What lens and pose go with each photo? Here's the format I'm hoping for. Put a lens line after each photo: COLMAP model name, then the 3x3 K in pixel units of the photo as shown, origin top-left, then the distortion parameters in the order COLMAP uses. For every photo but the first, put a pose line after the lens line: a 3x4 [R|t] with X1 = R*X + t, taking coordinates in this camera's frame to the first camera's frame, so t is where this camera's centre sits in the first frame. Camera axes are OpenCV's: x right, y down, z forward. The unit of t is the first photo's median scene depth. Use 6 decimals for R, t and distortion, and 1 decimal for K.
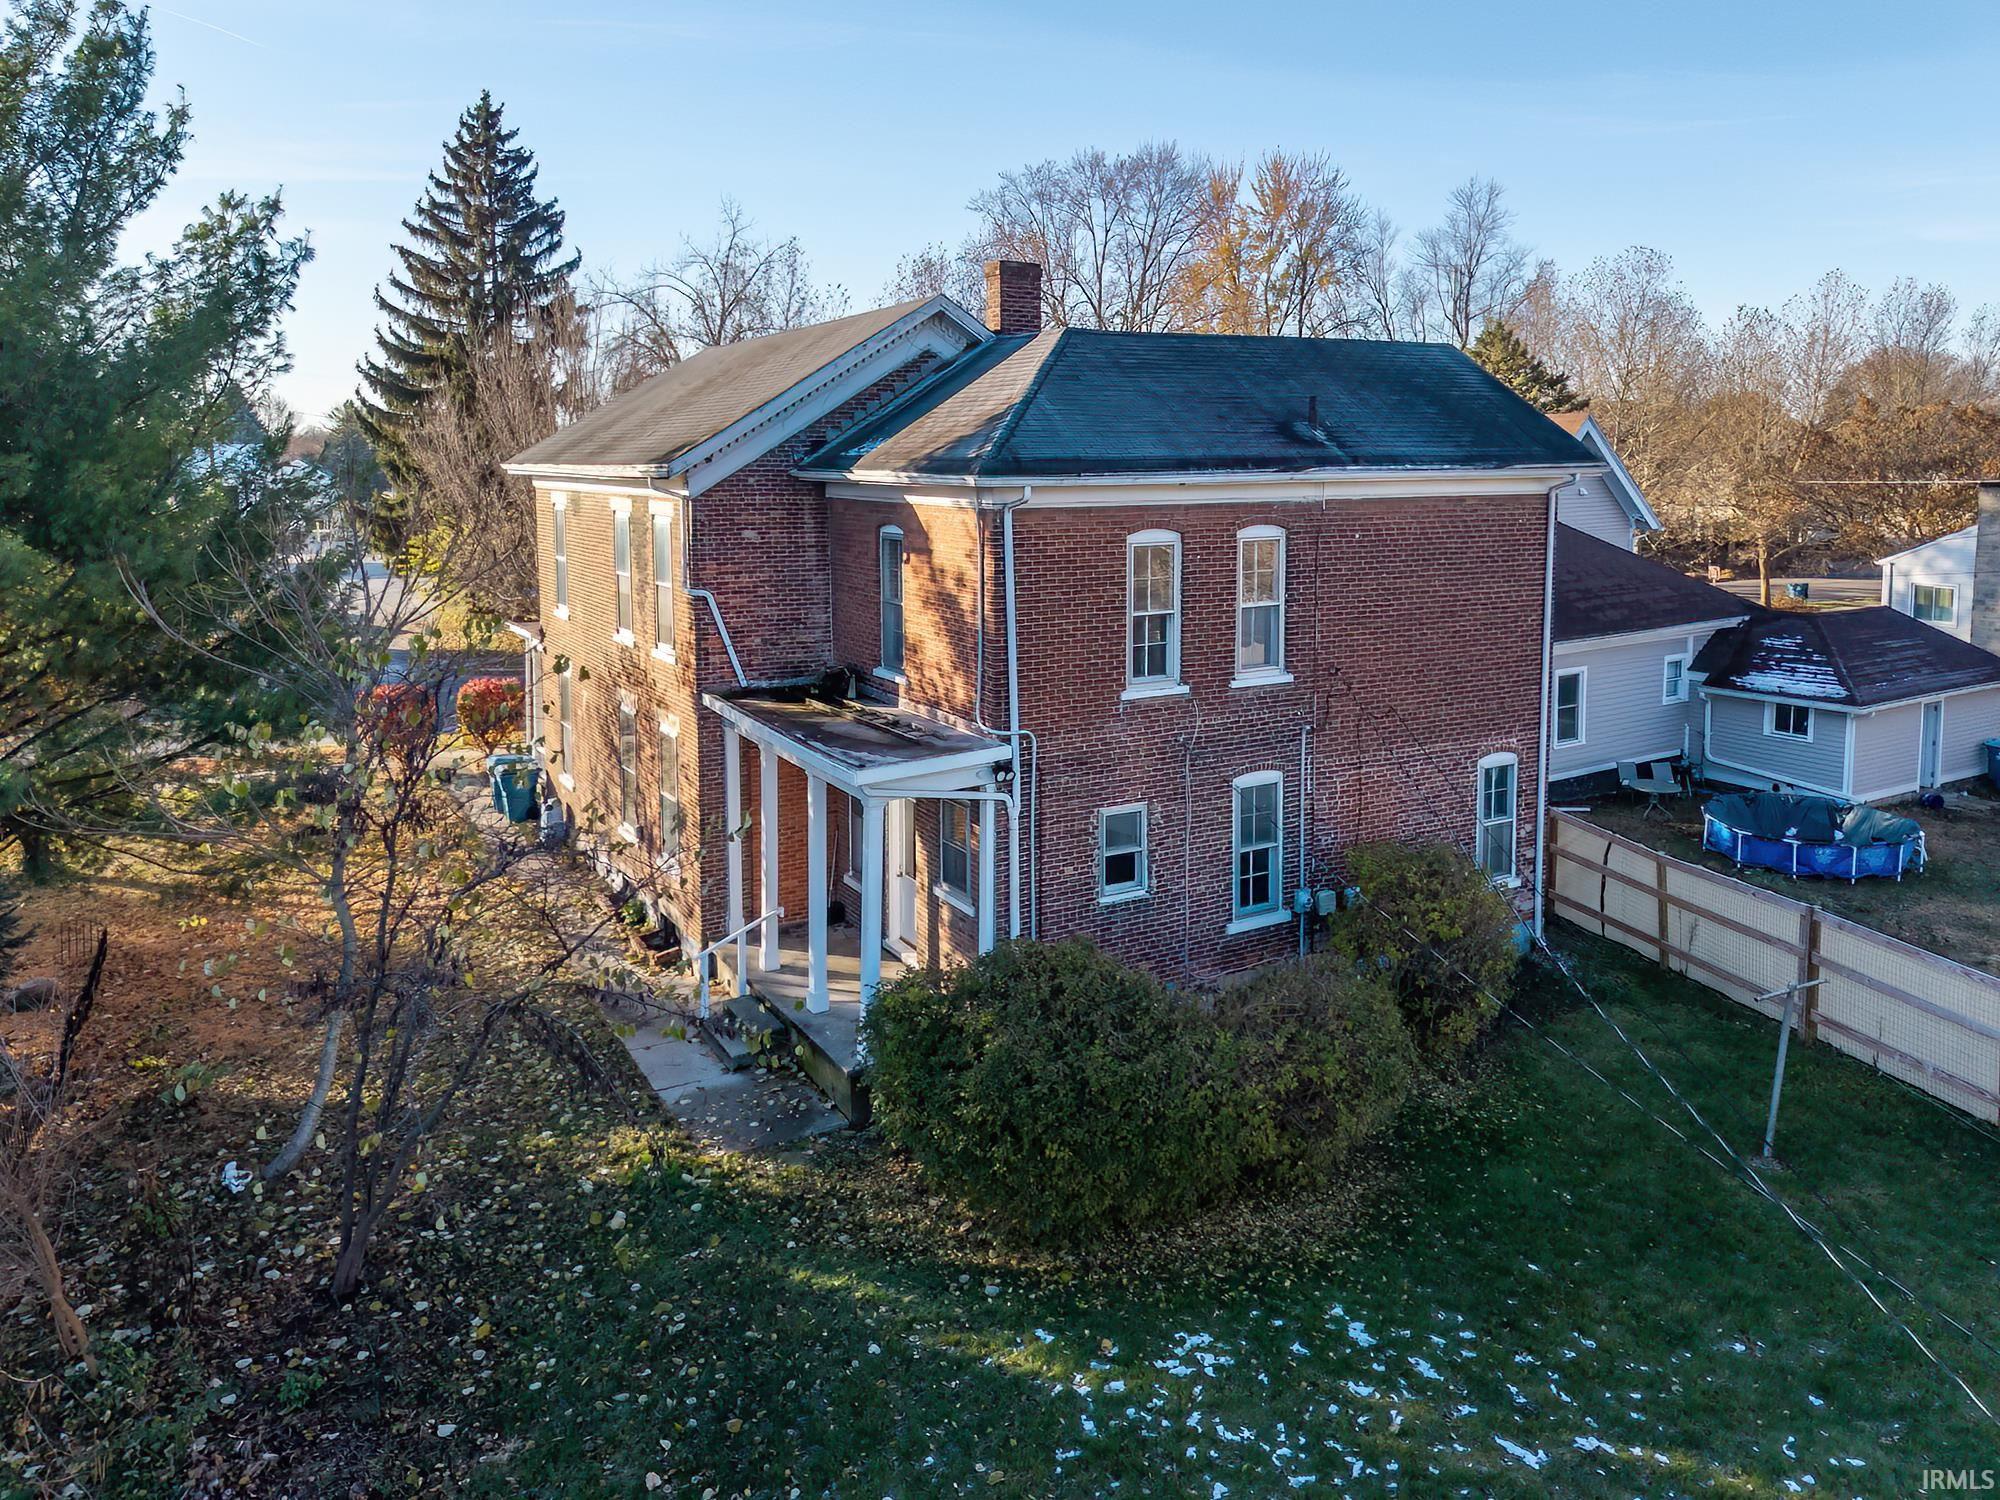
lens RADIAL K [[1388.1, 0, 1000.9], [0, 1388.1, 610.8], [0, 0, 1]] dist [0.145733, -0.200462]
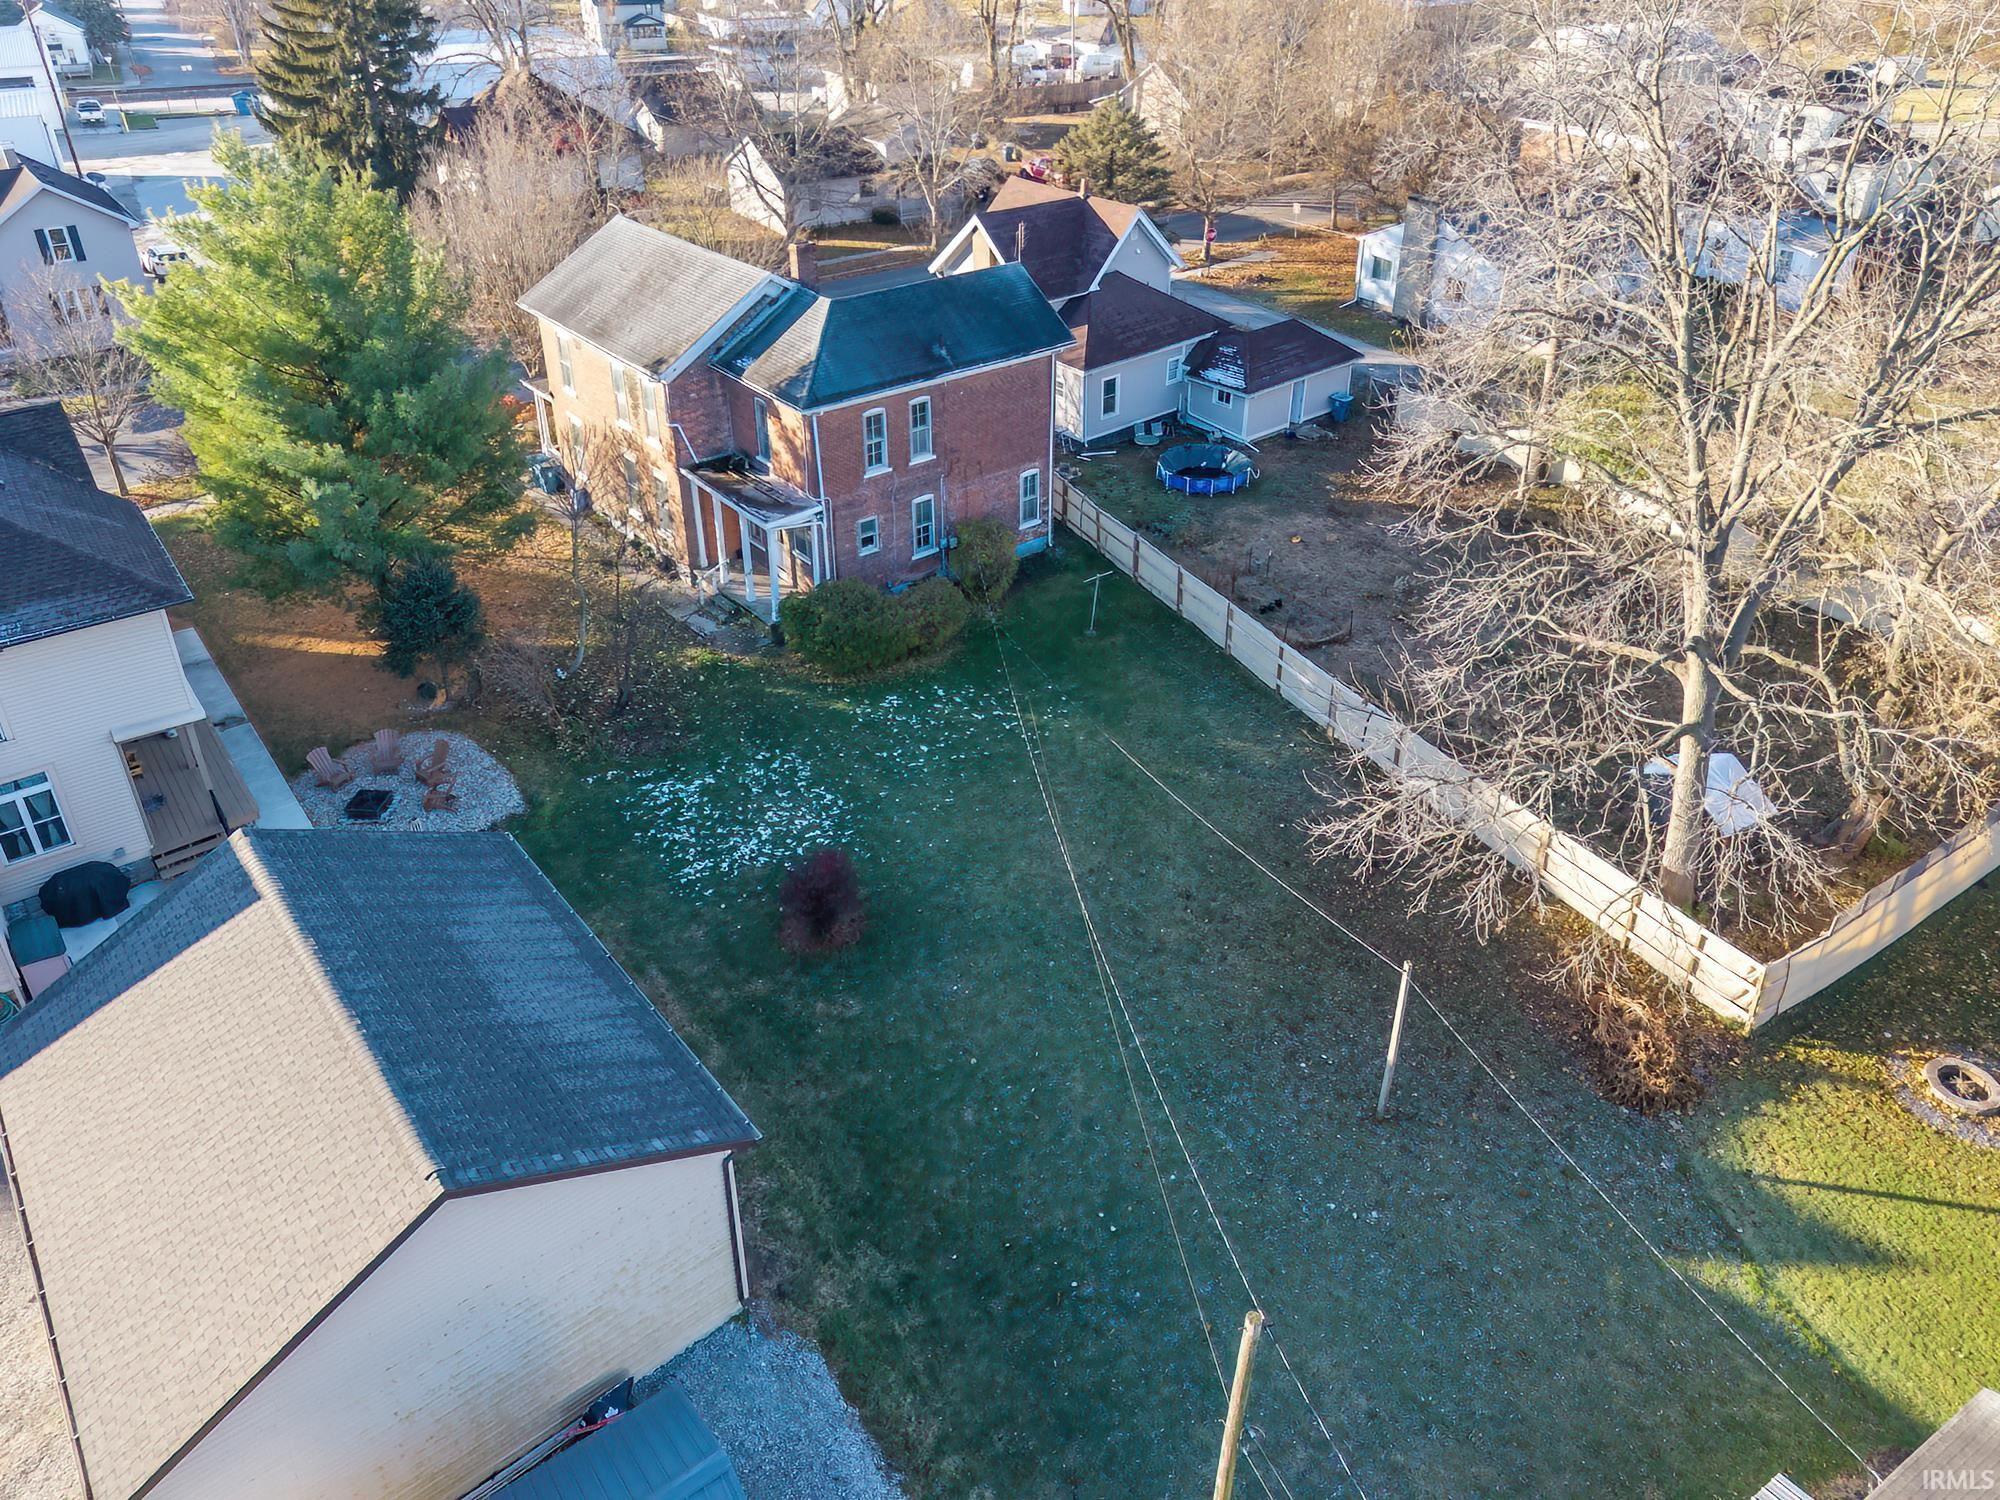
lens RADIAL K [[1368.4, 0, 1000.0], [0, 1368.4, 750.0], [0, 0, 1]] dist [0.074848, -0.056462]
pose [[0.987883, -0.076299, 0.135153, -0.040474], [0.006679, 0.890910, 0.454131, -0.586752], [-0.155058, -0.447726, 0.880624, -1.350081]]
